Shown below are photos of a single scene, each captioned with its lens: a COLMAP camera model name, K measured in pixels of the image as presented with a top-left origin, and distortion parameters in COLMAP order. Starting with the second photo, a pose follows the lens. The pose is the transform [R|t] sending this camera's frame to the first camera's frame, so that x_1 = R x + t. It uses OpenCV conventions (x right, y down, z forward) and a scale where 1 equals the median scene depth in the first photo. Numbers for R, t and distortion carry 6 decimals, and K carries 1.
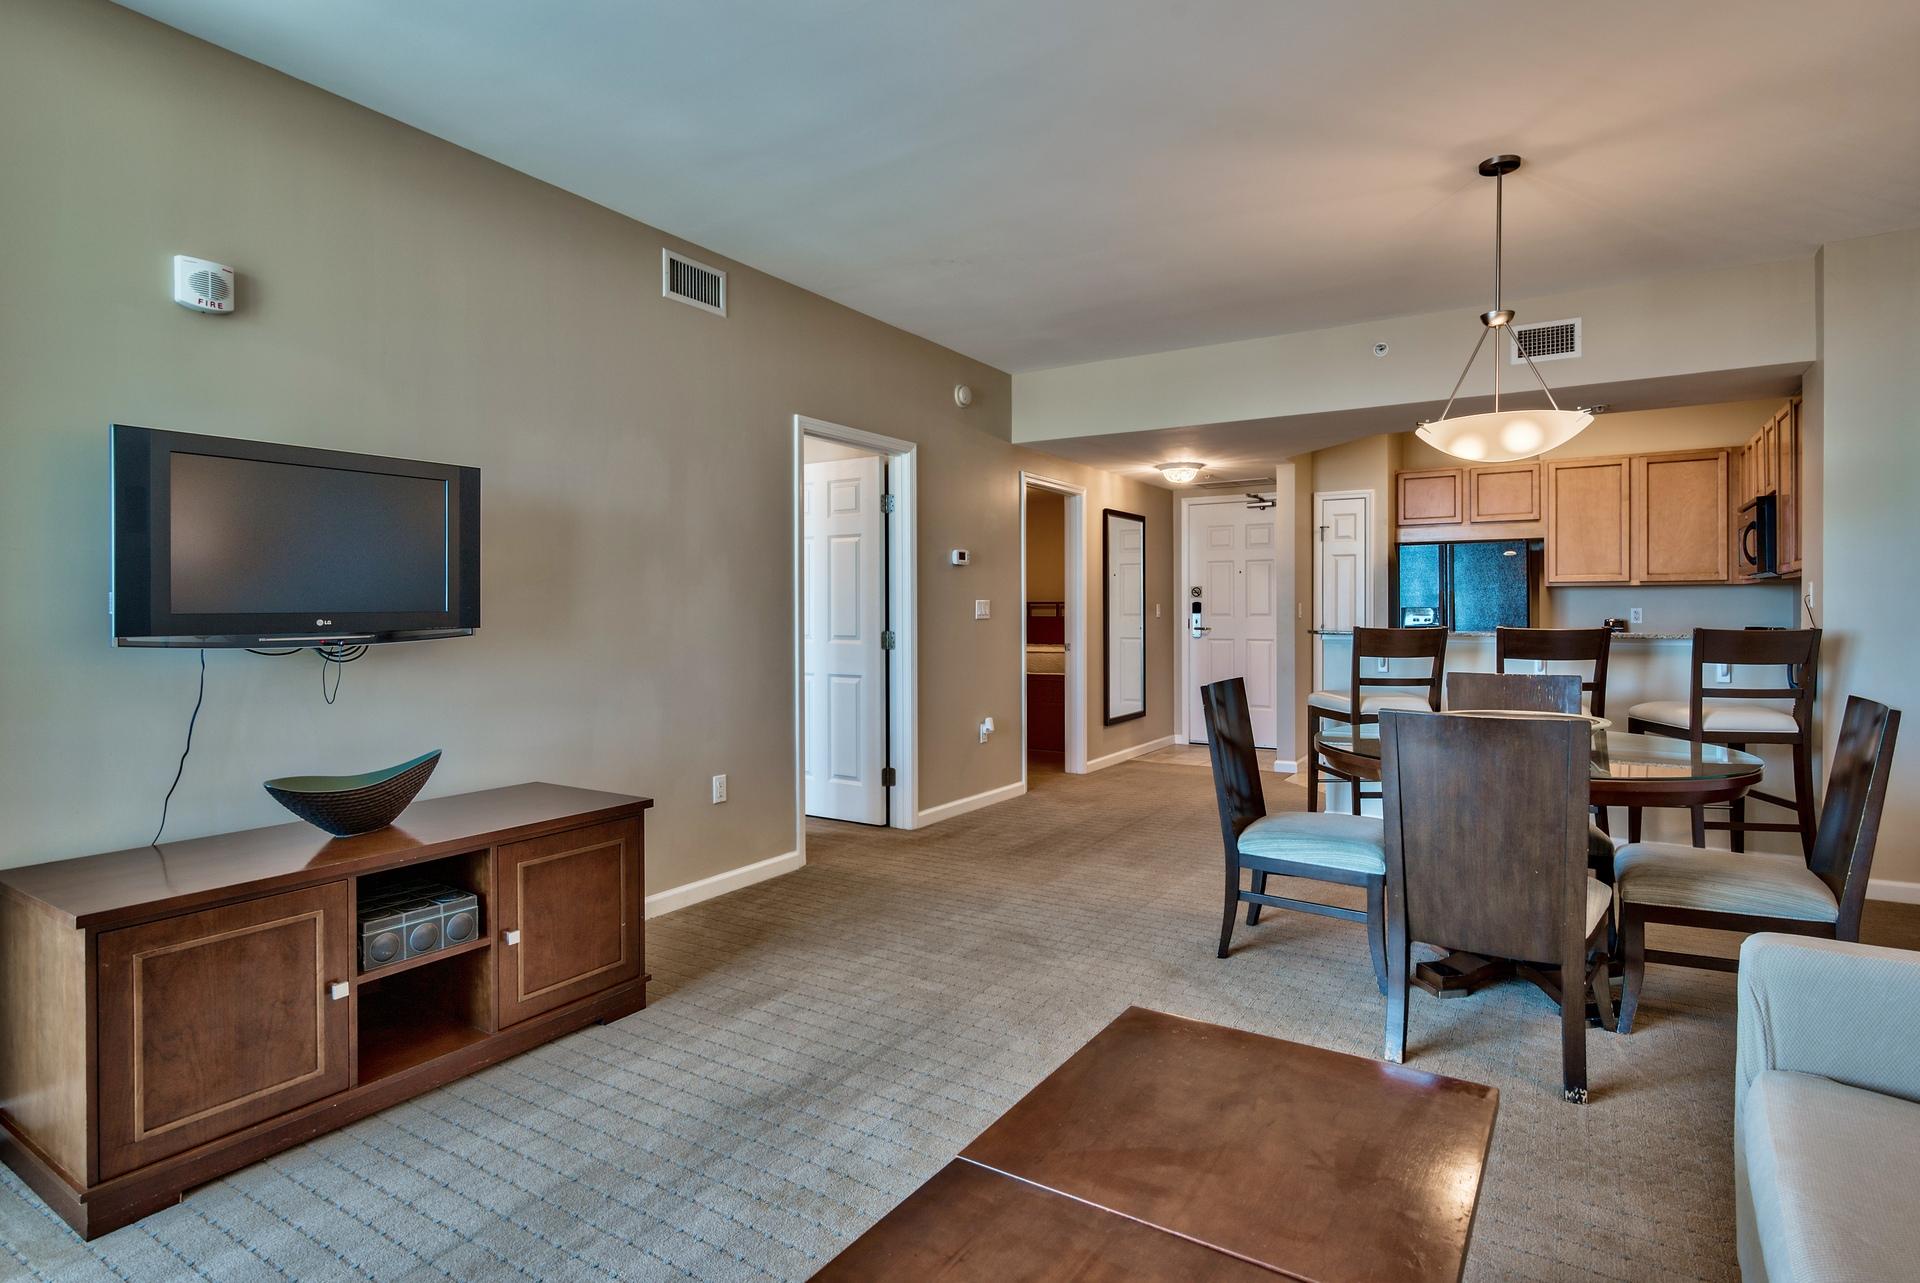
lens RADIAL K [[998.7, 0, 959.4], [0, 998.7, 607.2], [0, 0, 1]] dist [0.016355, 0.000200]
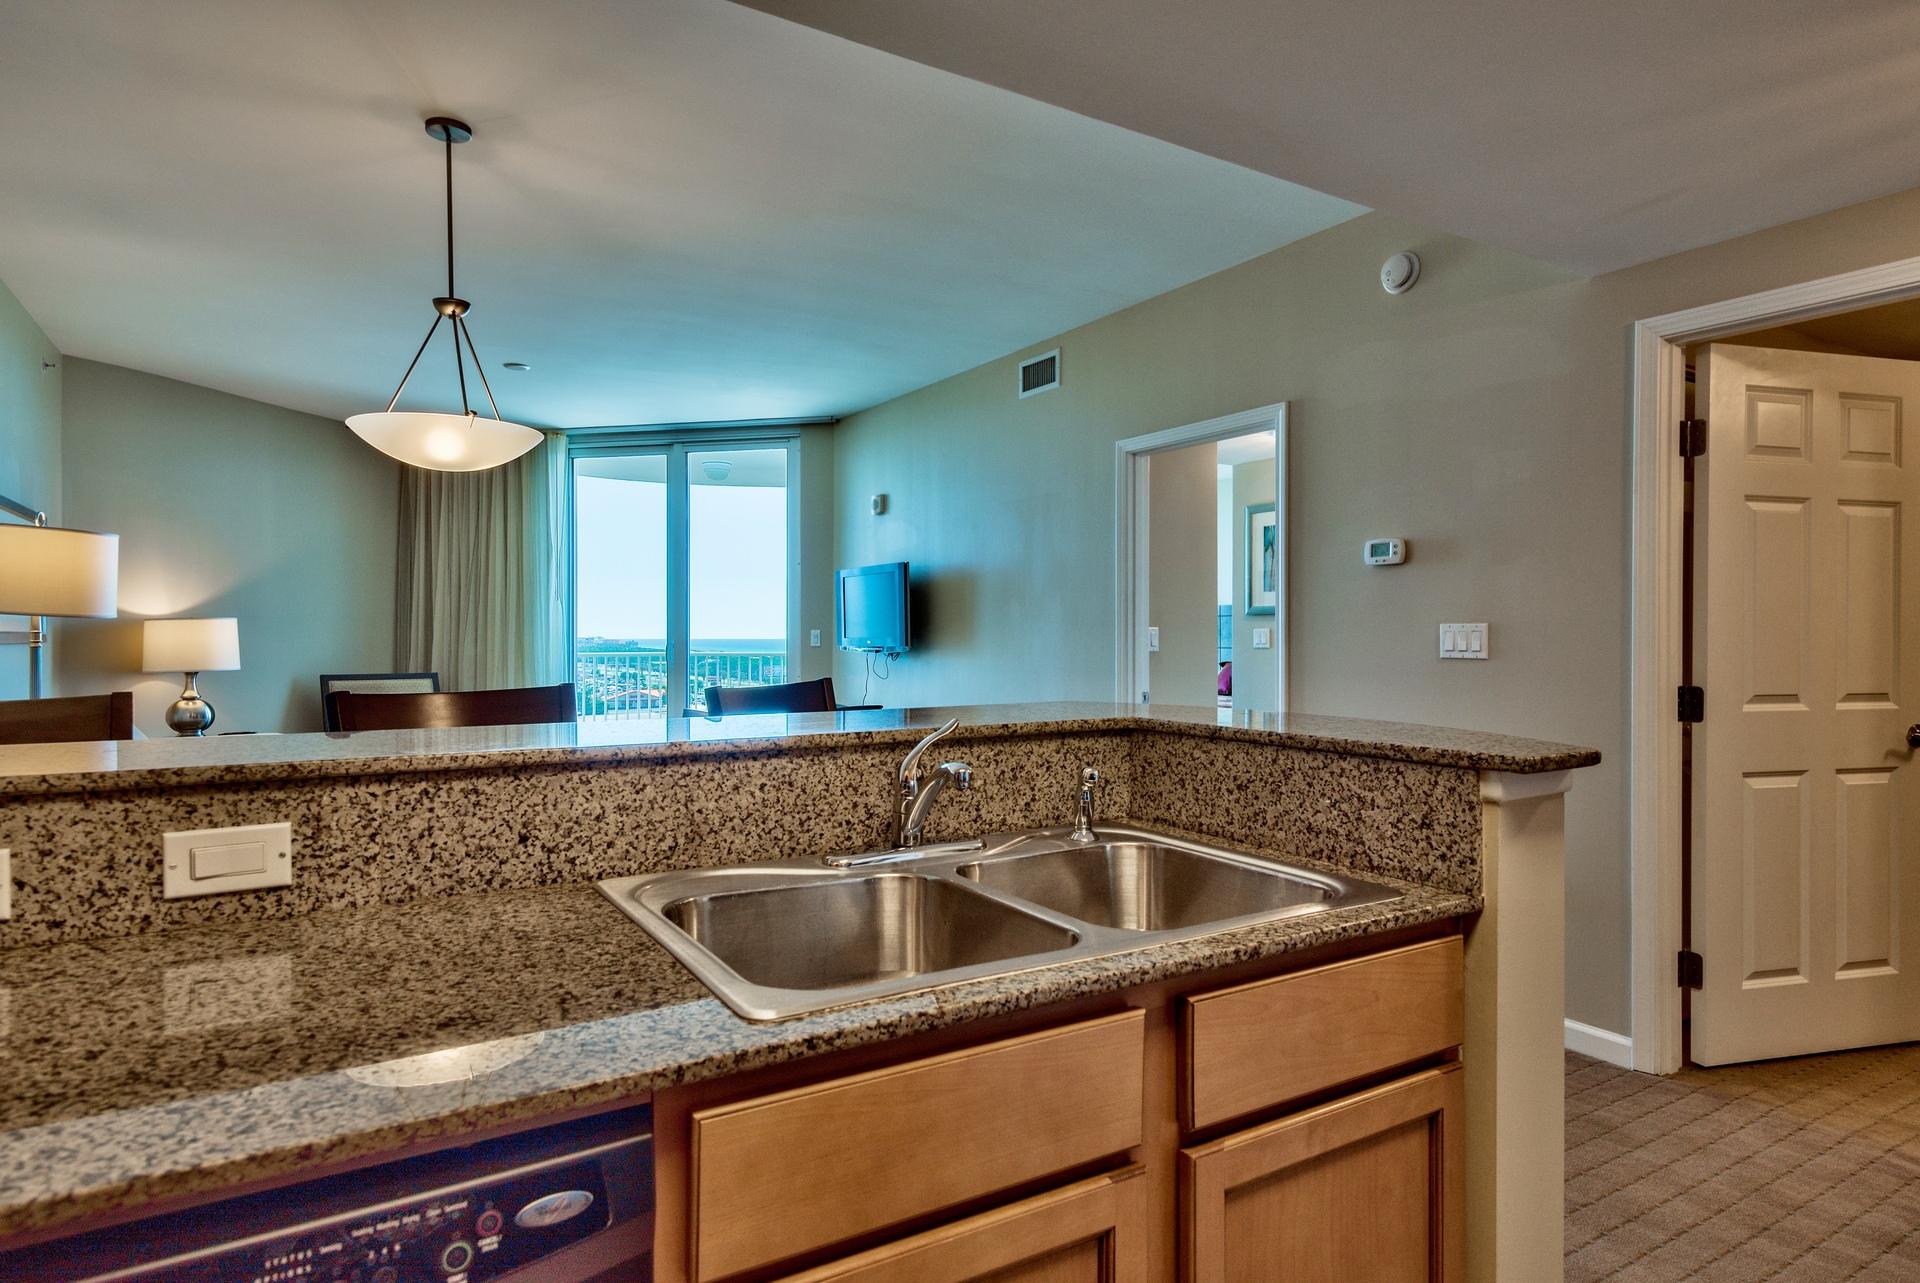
lens RADIAL K [[1064.0, 0, 952.6], [0, 1064.0, 642.6], [0, 0, 1]] dist [0.001674, -0.000340]
pose [[-0.434281, 0.008675, -0.900736, 1.492627], [-0.000672, 0.999950, 0.009954, -0.009232], [0.900777, 0.004928, -0.434253, 2.278422]]
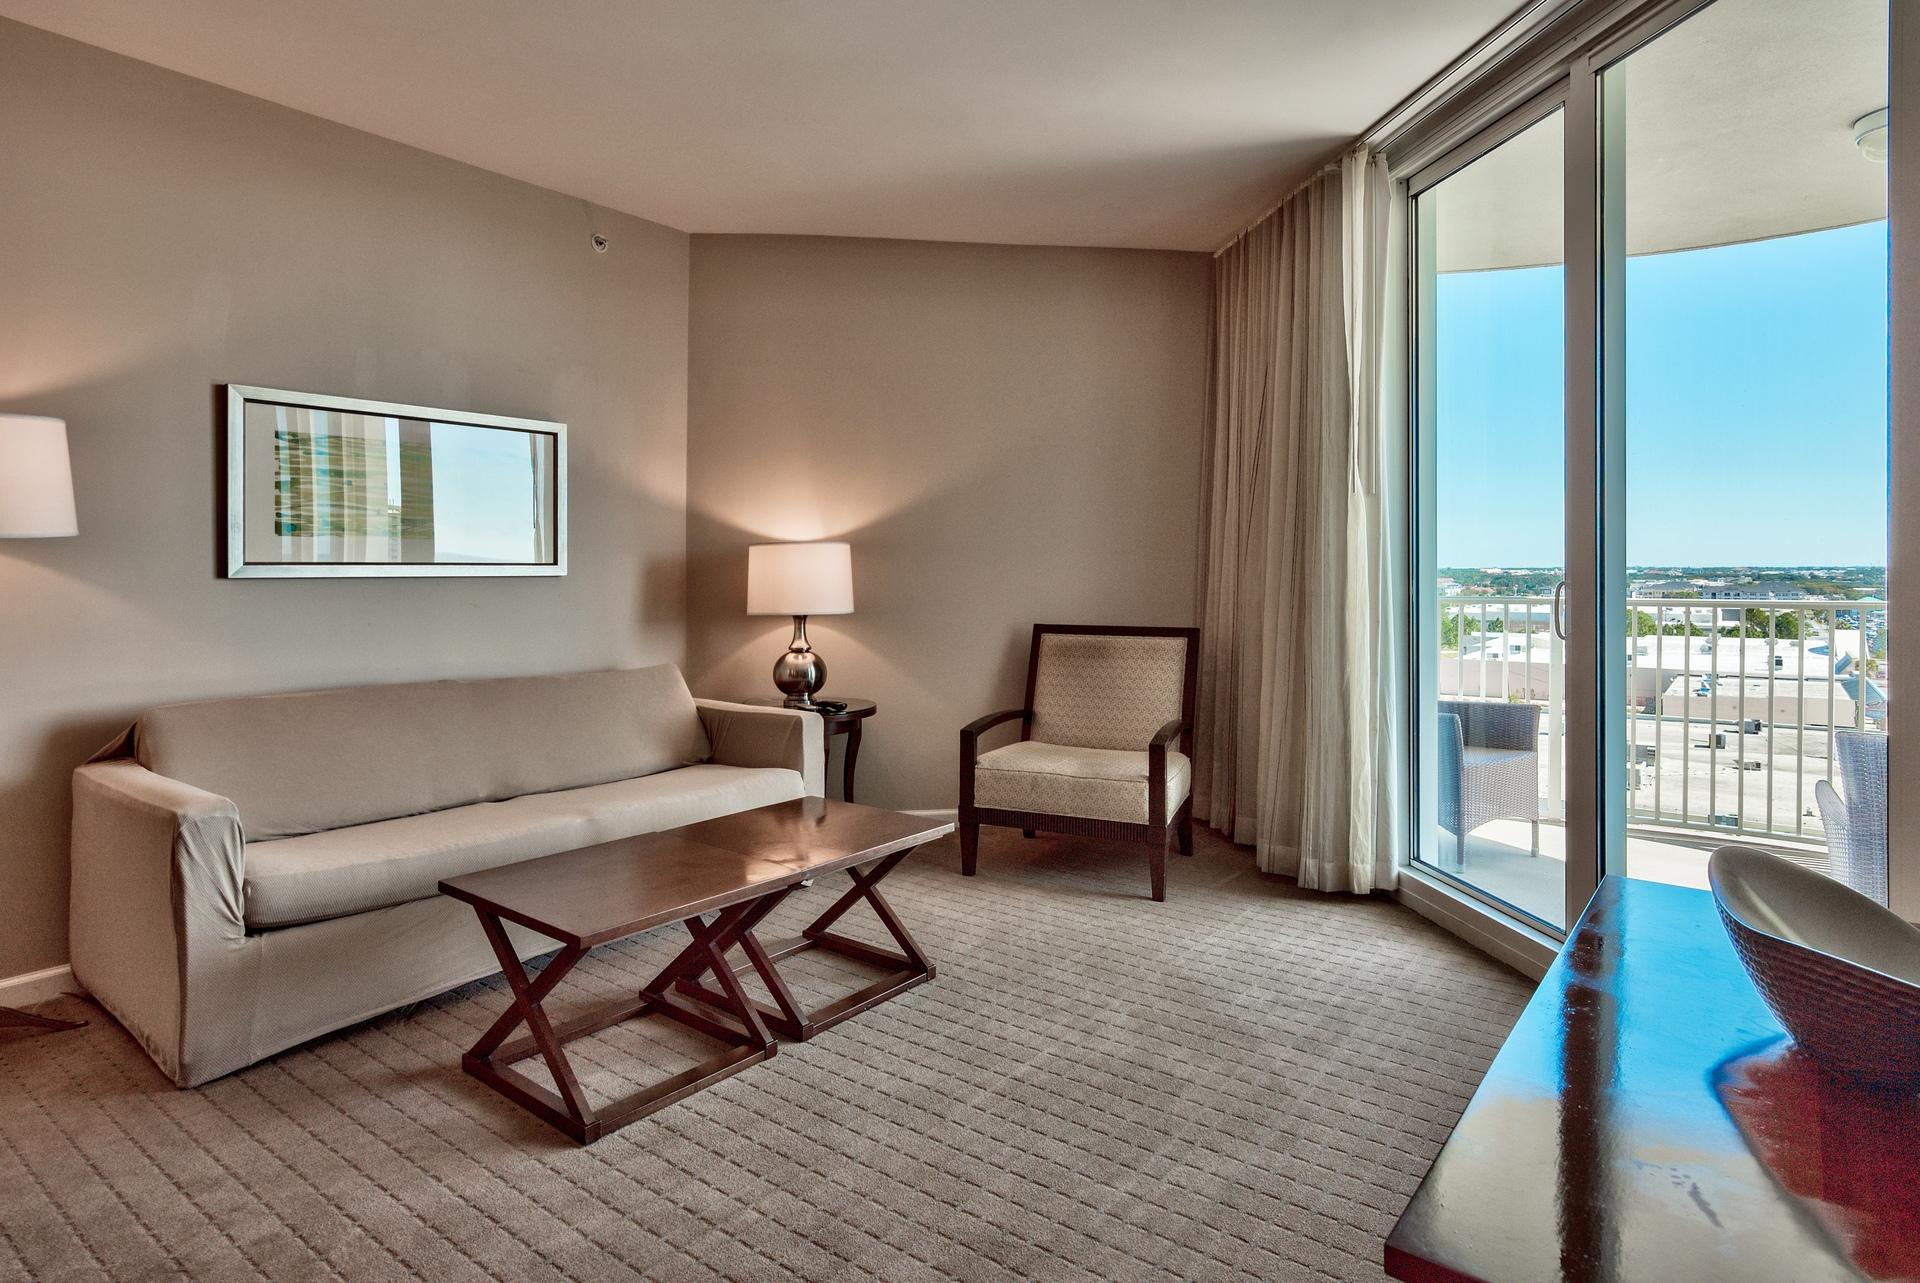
lens RADIAL K [[1051.5, 0, 961.2], [0, 1051.5, 568.9], [0, 0, 1]] dist [0.009327, -0.000164]
pose [[-0.997086, 0.004644, 0.076147, -0.249893], [0.004799, 0.999987, 0.001858, 0.001138], [-0.076138, 0.002218, -0.997095, 1.485023]]
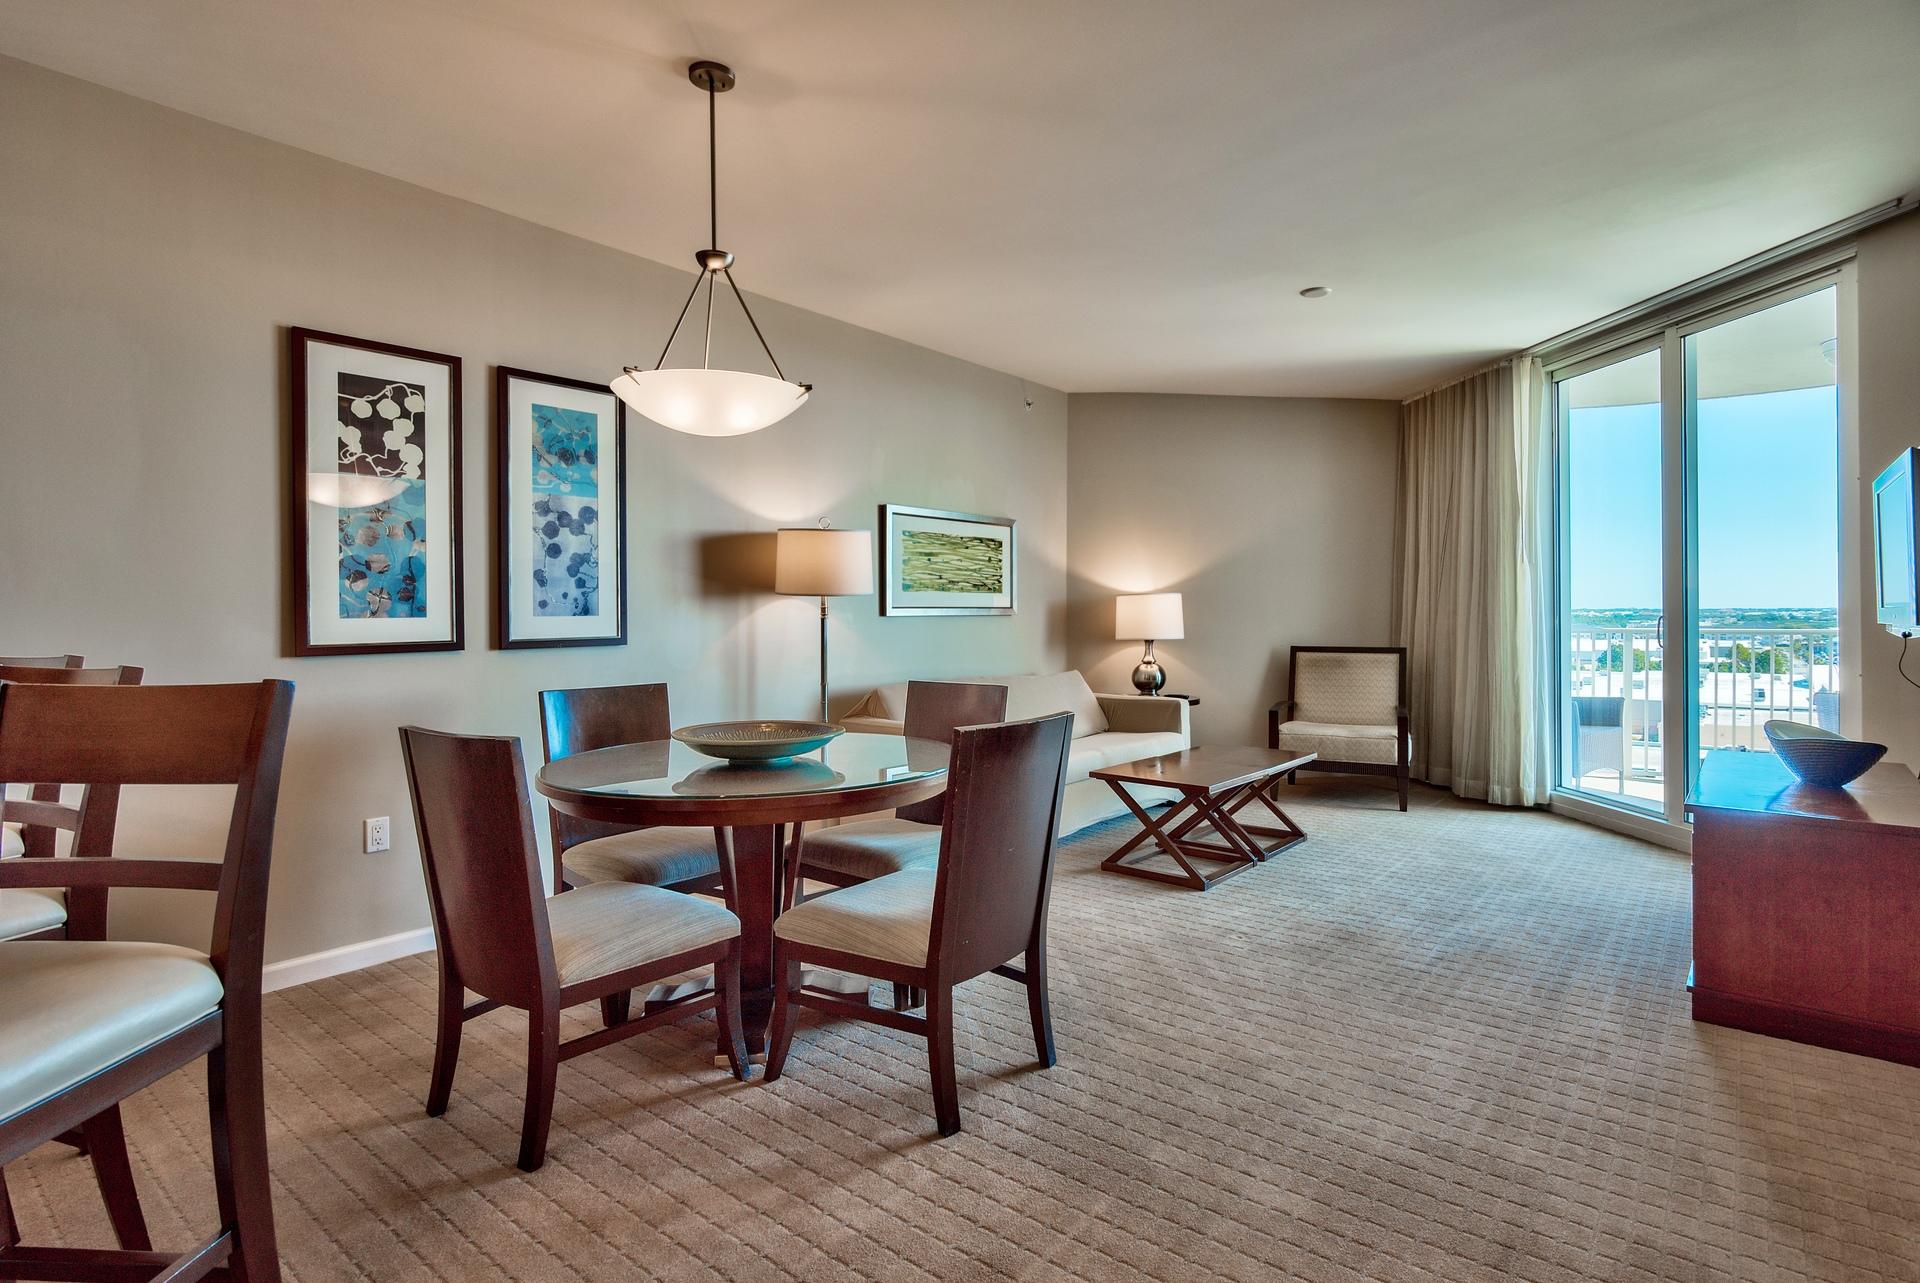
lens RADIAL K [[954.6, 0, 1008.8], [0, 954.6, 606.9], [0, 0, 1]] dist [-0.003082, -0.000027]
pose [[-0.996257, 0.007316, 0.086134, 0.284677], [0.007061, 0.999970, -0.003260, 0.000153], [-0.086155, -0.002640, -0.996278, 2.235218]]
